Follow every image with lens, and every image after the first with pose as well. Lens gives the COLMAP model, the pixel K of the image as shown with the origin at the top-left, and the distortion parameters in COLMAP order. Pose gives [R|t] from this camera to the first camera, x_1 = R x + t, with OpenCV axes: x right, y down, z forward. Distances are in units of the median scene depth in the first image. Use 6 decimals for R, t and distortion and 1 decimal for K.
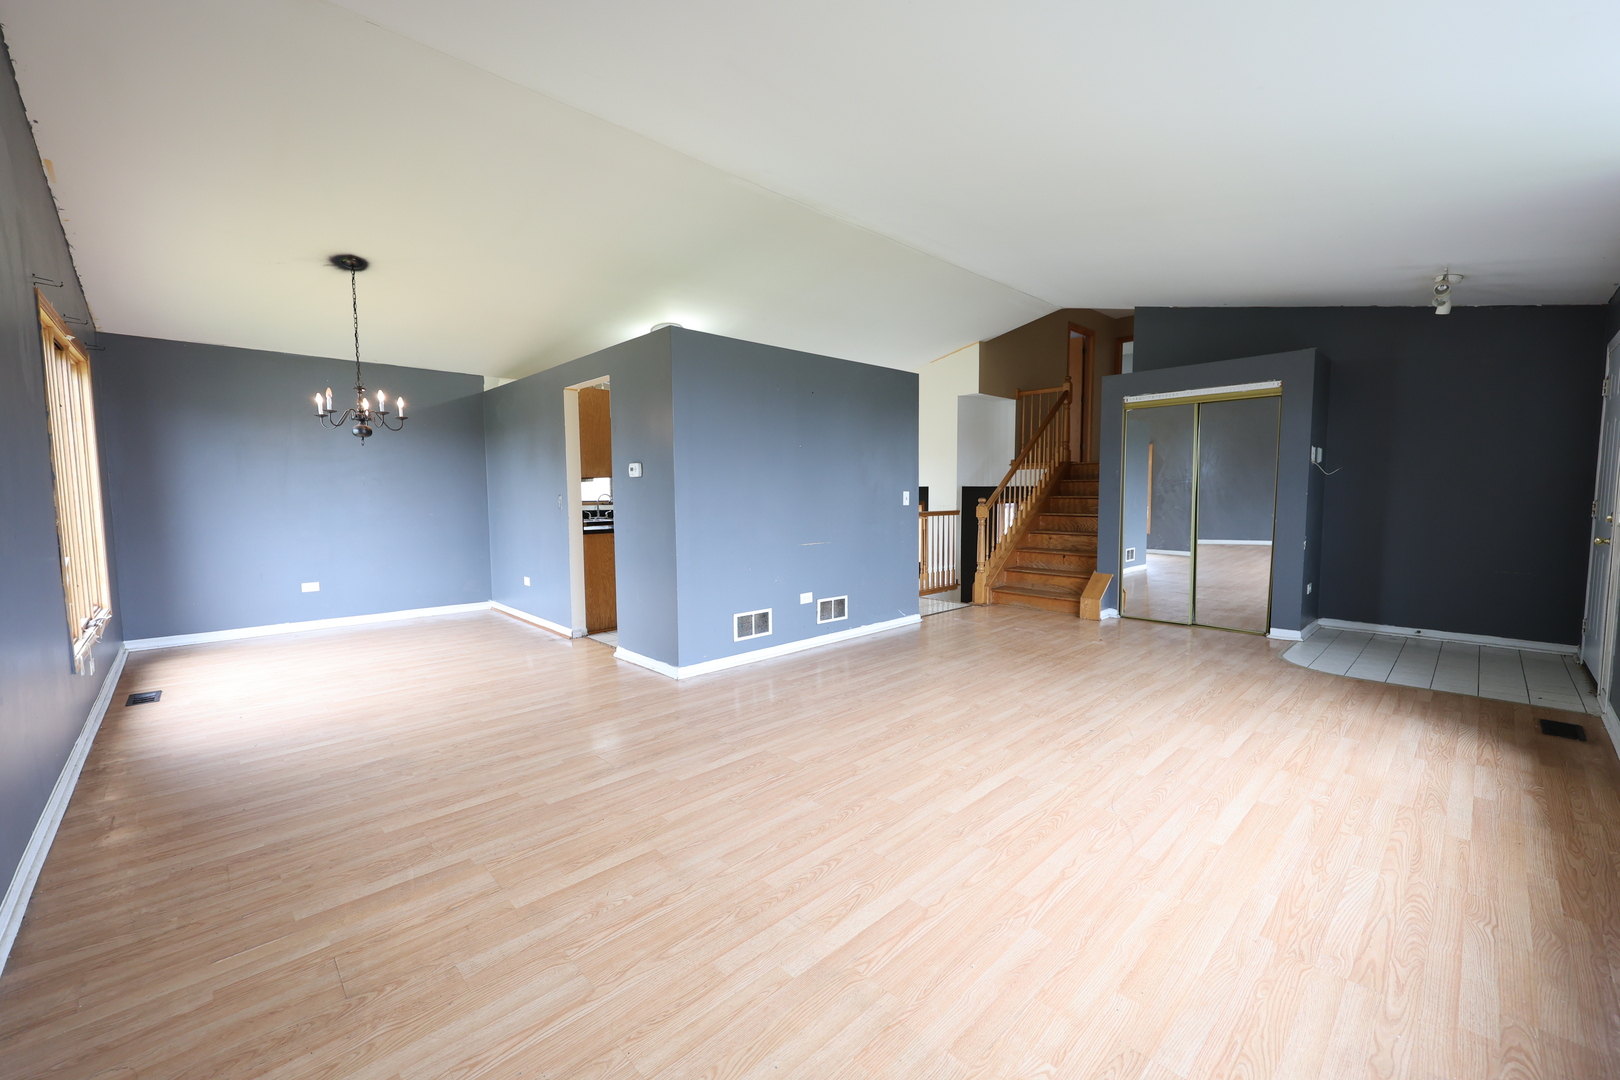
lens RADIAL K [[645.7, 0, 801.4], [0, 645.7, 551.4], [0, 0, 1]] dist [-0.001024, -0.000048]
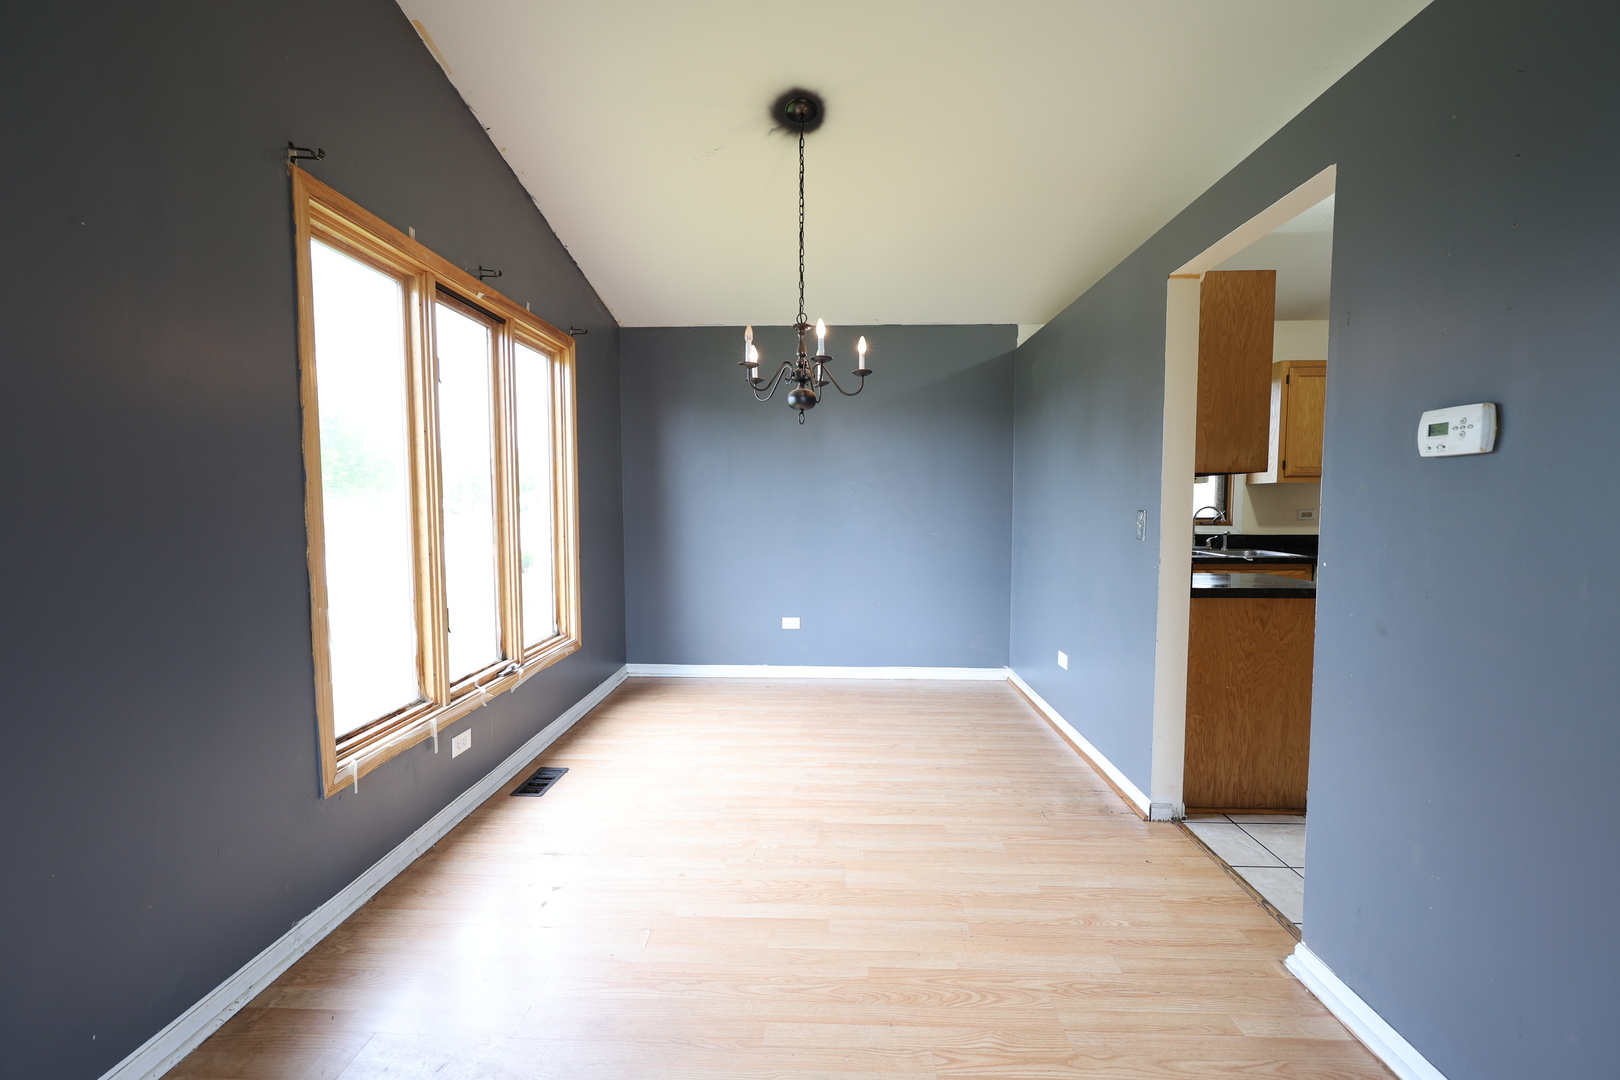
lens RADIAL K [[650.9, 0, 814.9], [0, 650.9, 538.3], [0, 0, 1]] dist [-0.000079, -0.000214]
pose [[0.714469, 0.042915, -0.698349, -0.292064], [-0.067713, 0.997673, -0.007966, -0.064911], [0.696383, 0.052979, 0.715713, 0.680981]]
